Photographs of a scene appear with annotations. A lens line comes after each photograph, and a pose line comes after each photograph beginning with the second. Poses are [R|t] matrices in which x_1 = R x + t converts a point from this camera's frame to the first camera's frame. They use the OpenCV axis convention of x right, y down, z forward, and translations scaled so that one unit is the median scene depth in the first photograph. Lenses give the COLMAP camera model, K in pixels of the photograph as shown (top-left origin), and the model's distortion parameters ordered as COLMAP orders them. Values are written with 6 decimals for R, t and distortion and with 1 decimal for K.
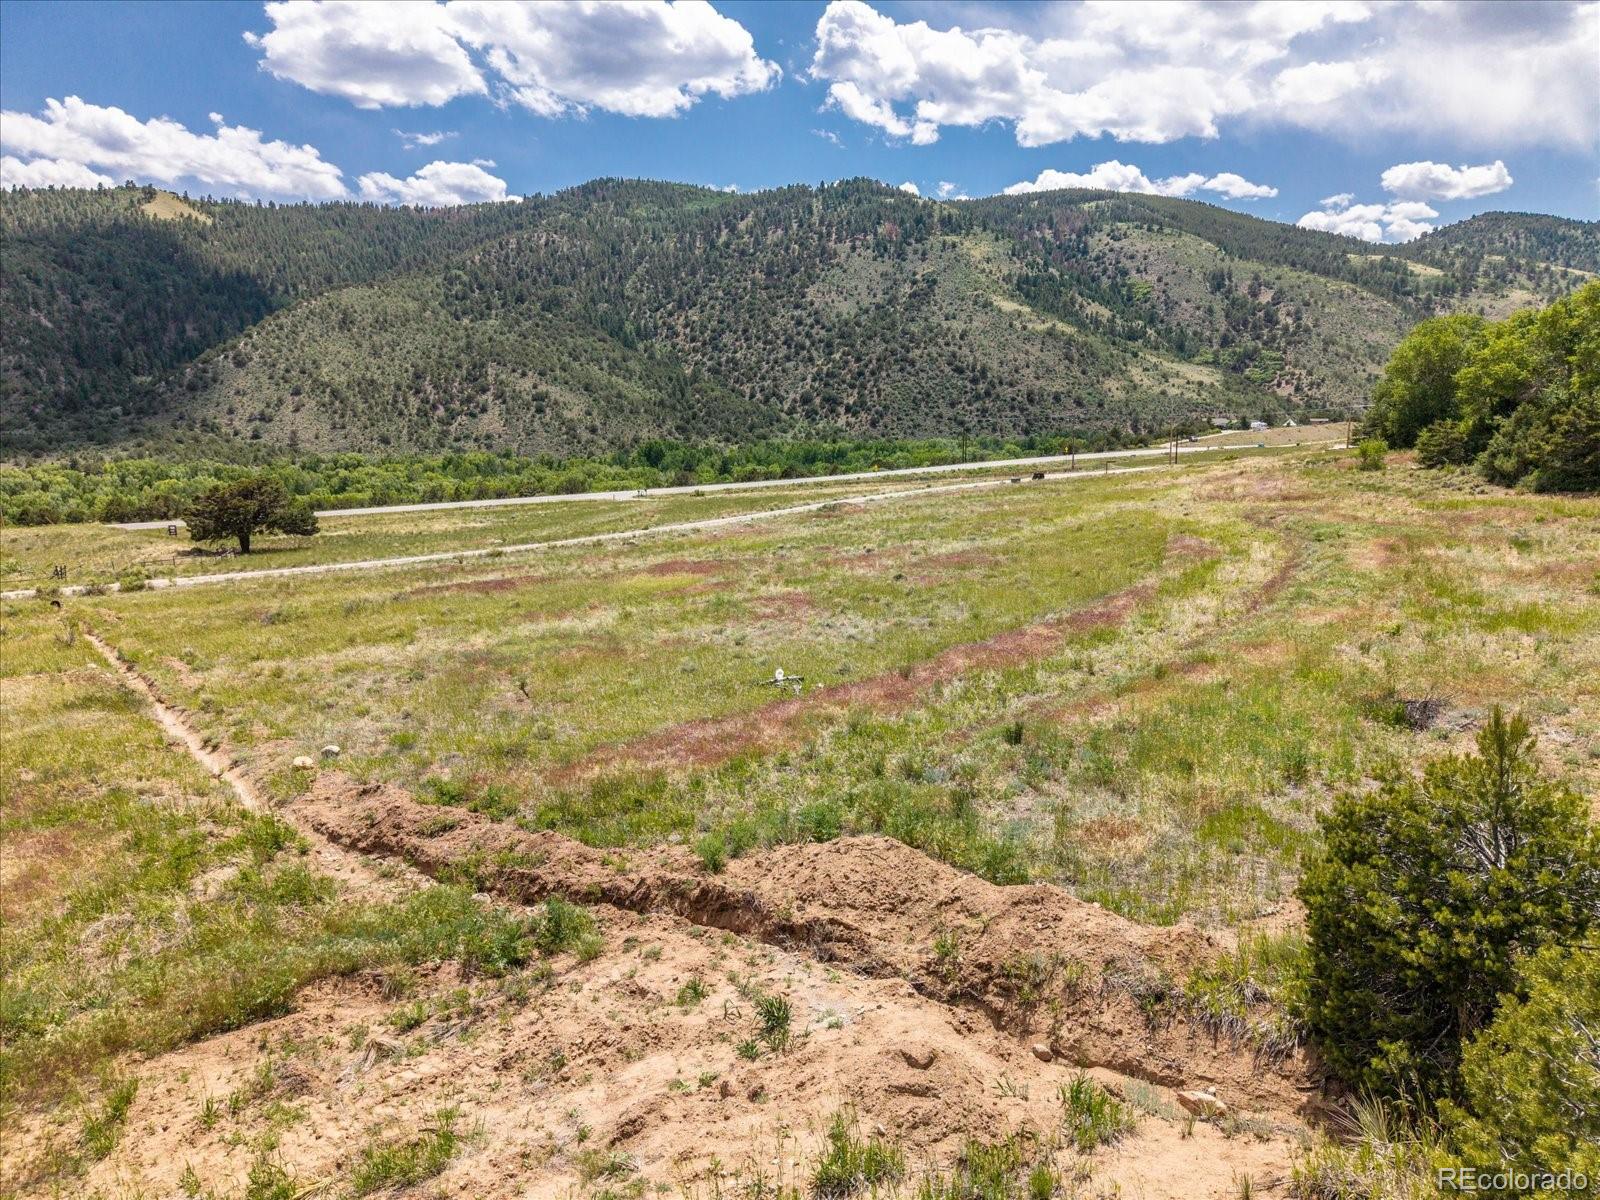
lens RADIAL K [[1070.4, 0, 799.0], [0, 1070.4, 616.3], [0, 0, 1]] dist [0.026735, -0.025585]
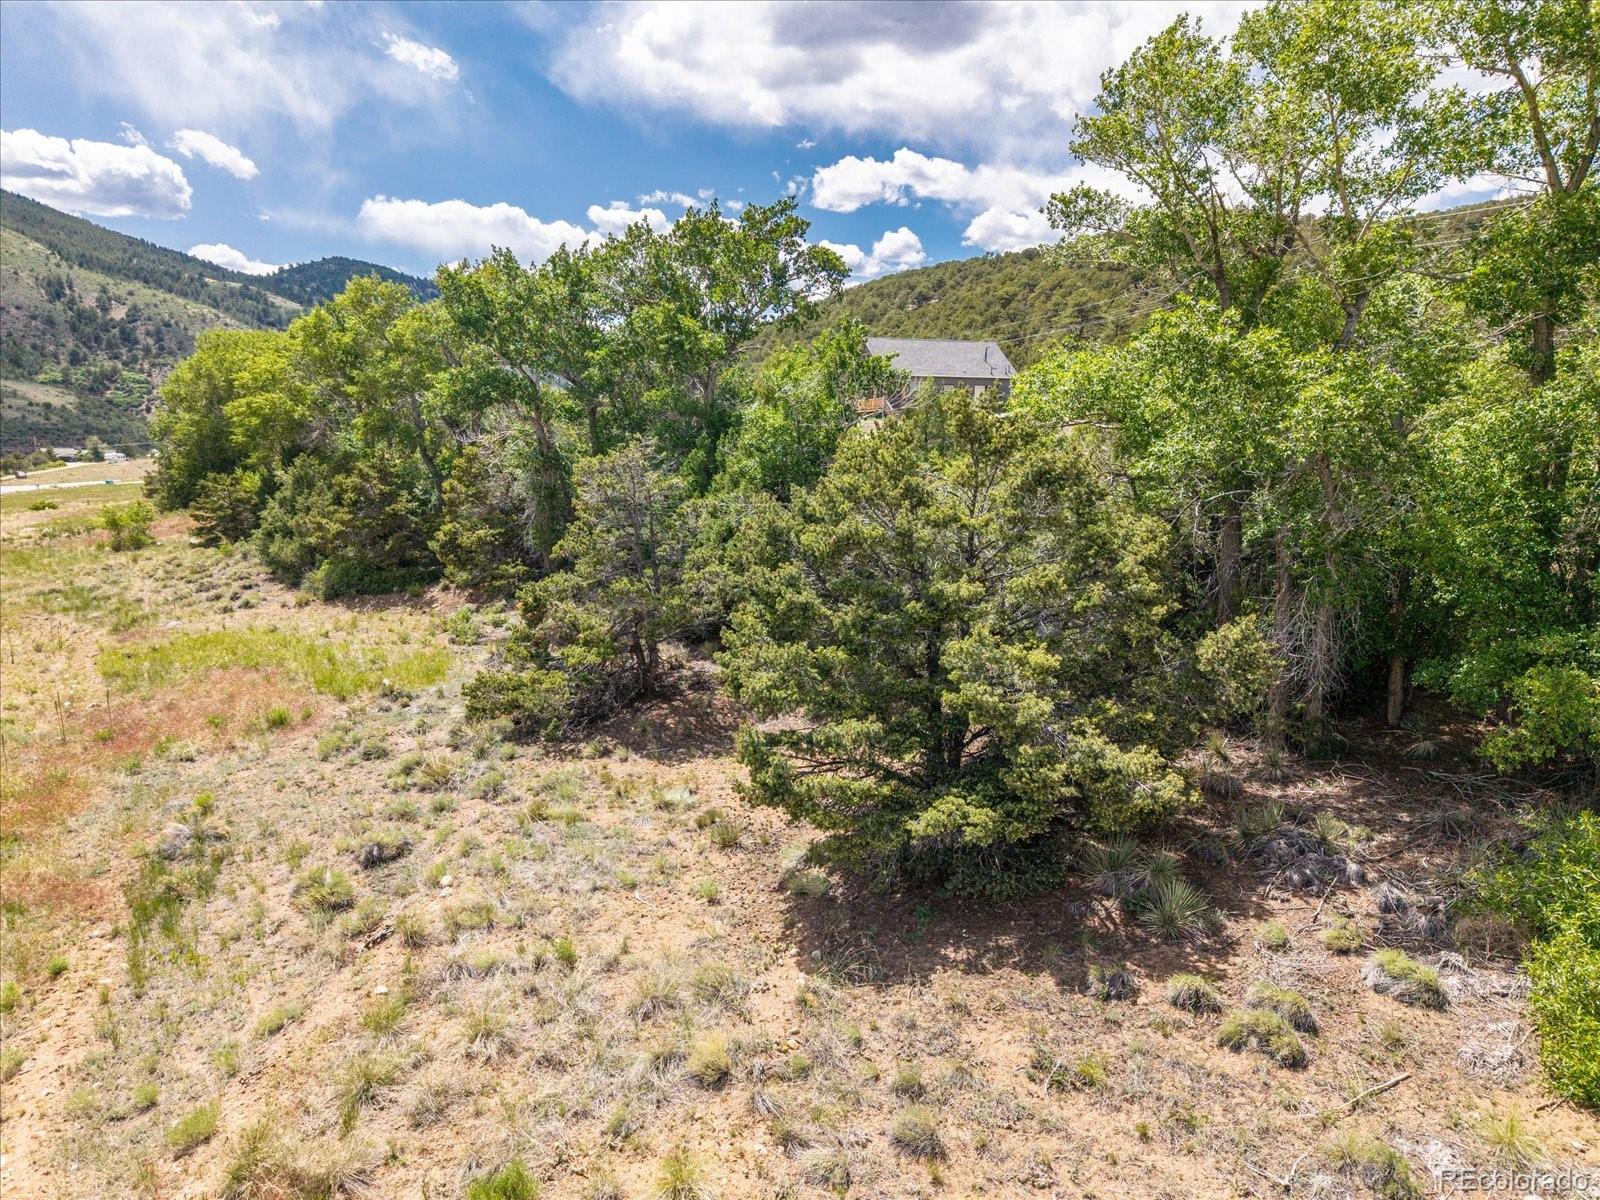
lens RADIAL K [[1070.4, 0, 808.9], [0, 1070.4, 605.9], [0, 0, 1]] dist [0.026735, -0.025585]
pose [[0.584708, -0.117483, 0.802692, 0.024262], [0.144712, 0.988693, 0.039293, -0.006512], [-0.798232, 0.093184, 0.595098, 0.028180]]
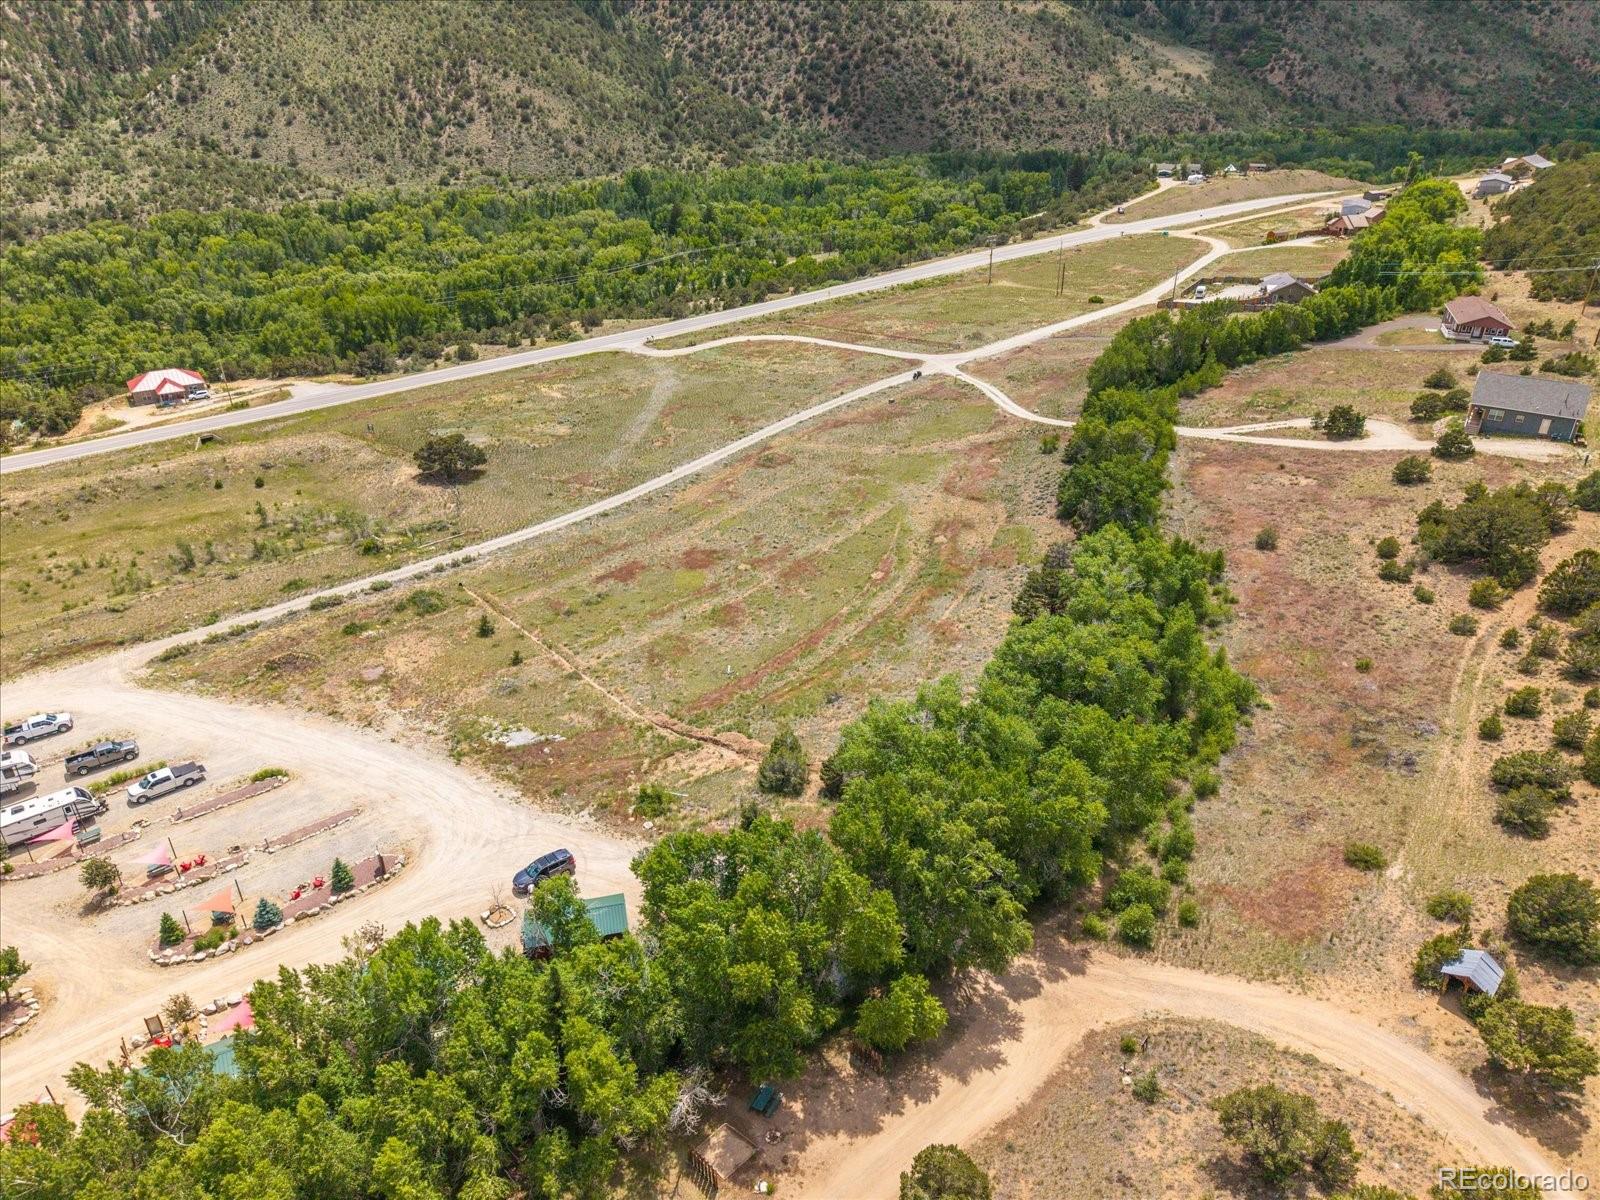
lens RADIAL K [[1070.4, 0, 806.9], [0, 1070.4, 603.8], [0, 0, 1]] dist [0.026735, -0.025585]
pose [[0.999880, -0.000983, 0.015470, 0.007048], [-0.003606, 0.955849, 0.293837, -0.044830], [-0.015076, -0.293857, 0.955730, -0.093405]]
